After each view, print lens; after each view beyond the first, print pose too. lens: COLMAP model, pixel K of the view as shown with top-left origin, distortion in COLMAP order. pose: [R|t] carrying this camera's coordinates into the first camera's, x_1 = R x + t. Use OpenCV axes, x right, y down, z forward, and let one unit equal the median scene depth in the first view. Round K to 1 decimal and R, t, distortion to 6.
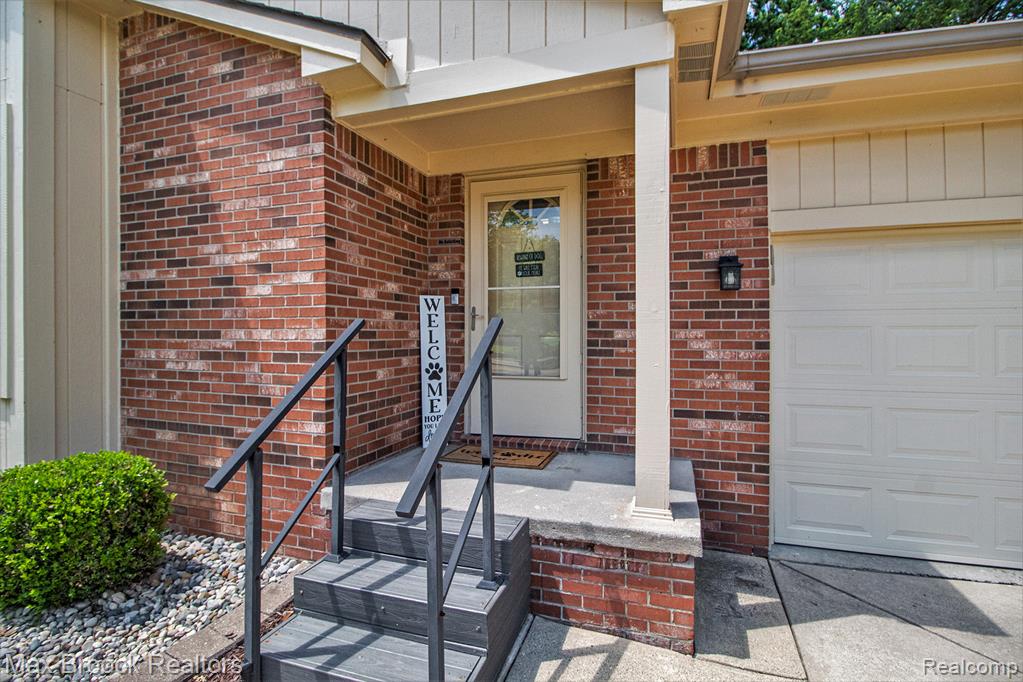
lens RADIAL K [[471.9, 0, 515.3], [0, 471.9, 328.5], [0, 0, 1]] dist [0.000378, -0.020178]
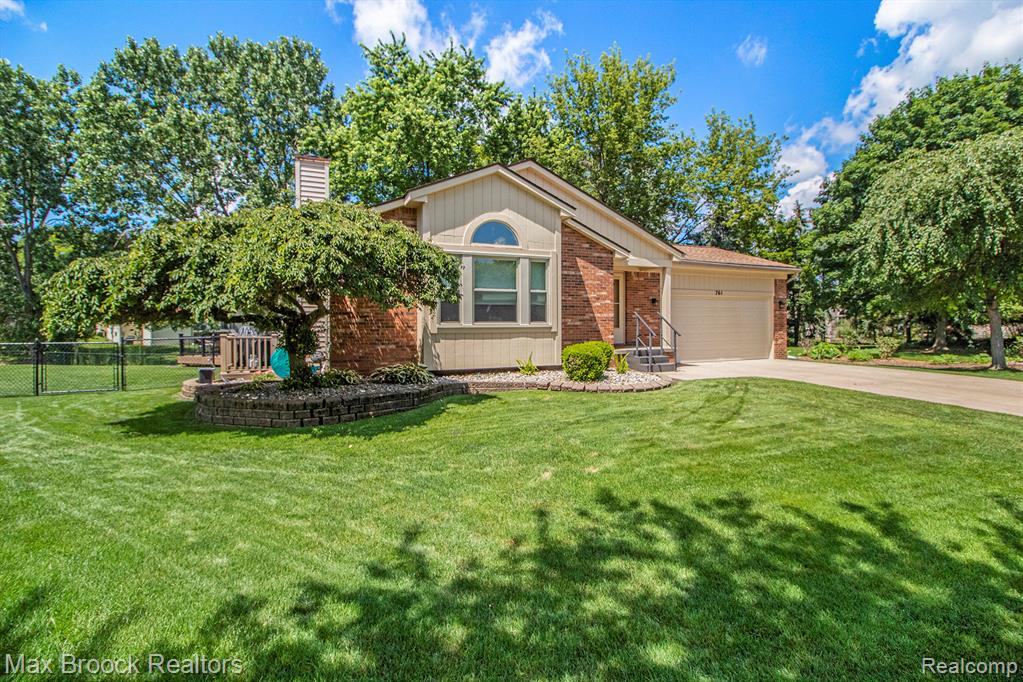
lens RADIAL K [[464.0, 0, 507.6], [0, 464.0, 332.2], [0, 0, 1]] dist [0.000160, -0.011057]
pose [[0.757727, -0.014070, 0.652420, -3.481330], [-0.001928, 0.999715, 0.023799, 0.063189], [-0.652569, -0.019291, 0.757484, -1.425053]]
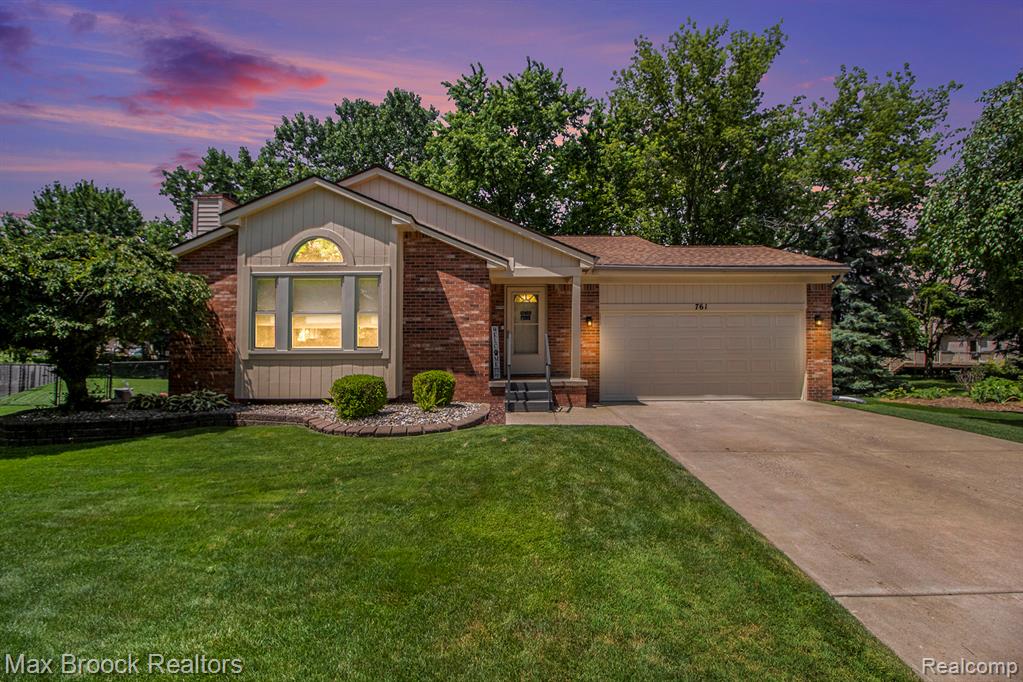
lens RADIAL K [[466.3, 0, 511.5], [0, 466.3, 341.0], [0, 0, 1]] dist [0.001946, -0.010168]
pose [[0.948617, 0.001952, 0.316421, -1.196292], [0.000820, 0.999962, -0.008627, 0.055185], [-0.316426, 0.008443, 0.948580, -2.110909]]
